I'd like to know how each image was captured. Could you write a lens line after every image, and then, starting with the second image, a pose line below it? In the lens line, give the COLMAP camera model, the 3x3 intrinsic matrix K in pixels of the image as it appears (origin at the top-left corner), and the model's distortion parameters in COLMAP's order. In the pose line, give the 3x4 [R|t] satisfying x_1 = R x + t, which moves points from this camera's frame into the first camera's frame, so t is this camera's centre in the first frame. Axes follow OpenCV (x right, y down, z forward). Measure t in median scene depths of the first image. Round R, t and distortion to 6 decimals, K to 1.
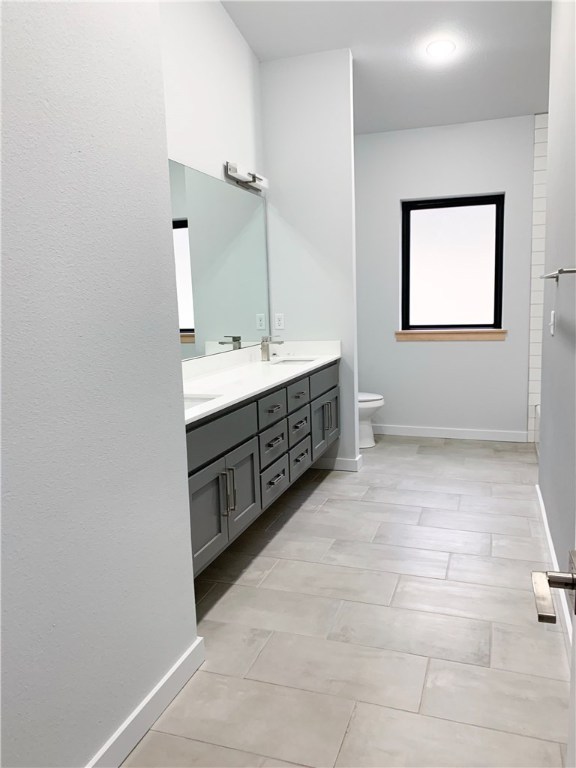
lens RADIAL K [[590.1, 0, 289.9], [0, 590.1, 383.6], [0, 0, 1]] dist [-0.019205, 0.005409]
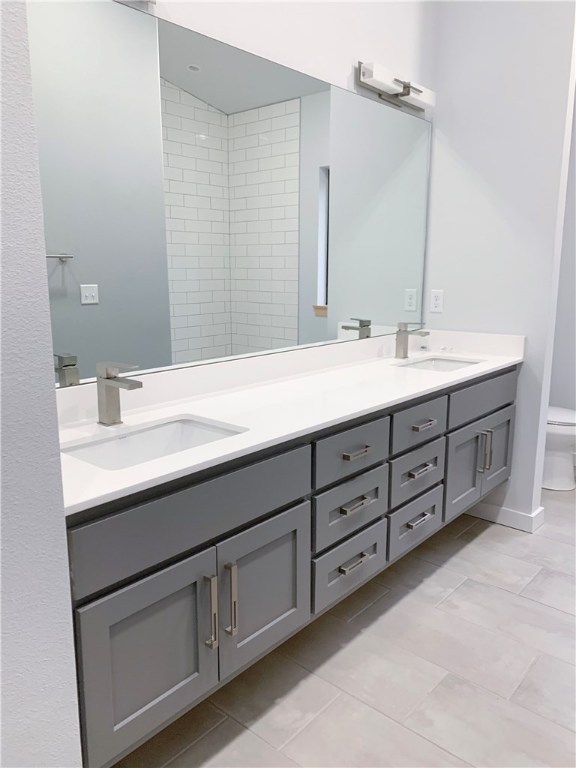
lens RADIAL K [[590.1, 0, 287.9], [0, 590.1, 377.1], [0, 0, 1]] dist [-0.019205, 0.005409]
pose [[0.925164, 0.102640, -0.365426, 0.094301], [-0.084233, 0.994257, 0.066009, -0.053311], [0.370103, -0.030288, 0.928497, 0.318709]]
